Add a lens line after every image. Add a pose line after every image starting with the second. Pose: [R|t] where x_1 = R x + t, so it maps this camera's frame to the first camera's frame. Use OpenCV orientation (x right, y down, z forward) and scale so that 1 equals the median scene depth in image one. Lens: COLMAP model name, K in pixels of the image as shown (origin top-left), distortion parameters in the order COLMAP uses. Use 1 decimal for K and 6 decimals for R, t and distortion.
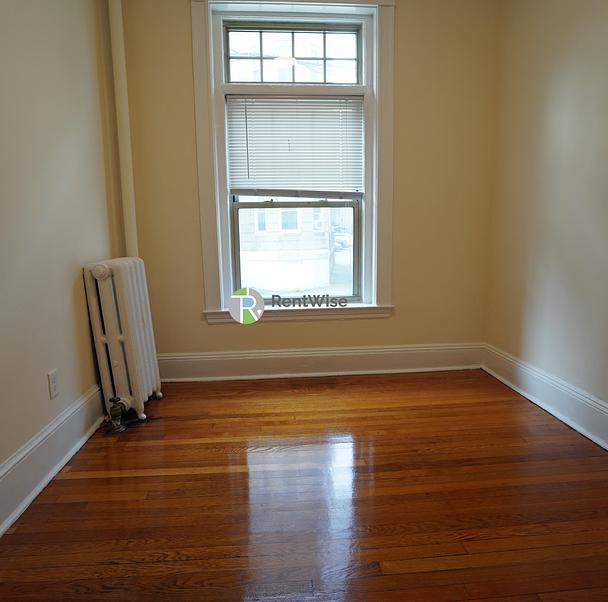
lens RADIAL K [[414.9, 0, 303.8], [0, 414.9, 304.8], [0, 0, 1]] dist [-0.086227, 0.038886]
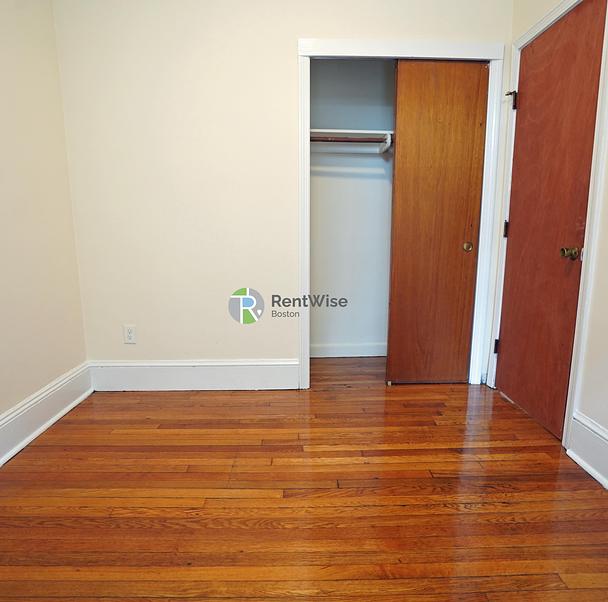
lens RADIAL K [[414.9, 0, 303.8], [0, 414.9, 304.8], [0, 0, 1]] dist [-0.086227, 0.038886]
pose [[-0.997898, 0.007045, 0.064421, 0.035315], [0.028937, 0.937909, 0.345672, -0.294839], [-0.057986, 0.346810, -0.936141, 1.725689]]
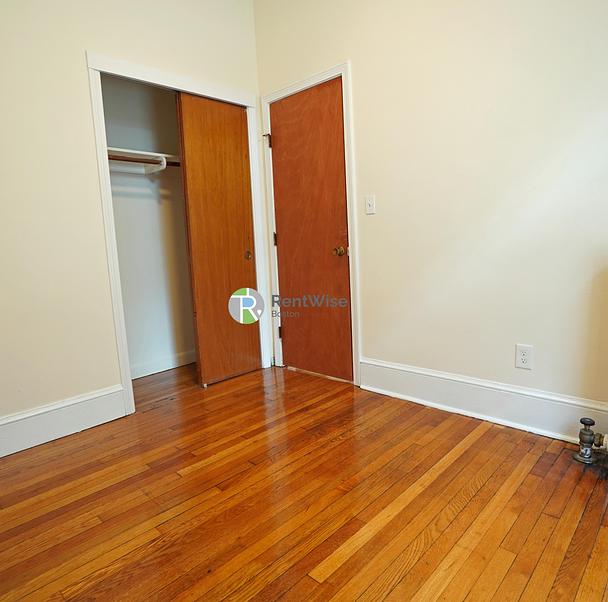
lens RADIAL K [[414.9, 0, 303.8], [0, 414.9, 304.8], [0, 0, 1]] dist [-0.086227, 0.038886]
pose [[-0.745456, 0.149994, -0.649460, 0.664455], [-0.054320, 0.957441, 0.283472, -0.279811], [0.664338, 0.246594, -0.705582, 1.722718]]
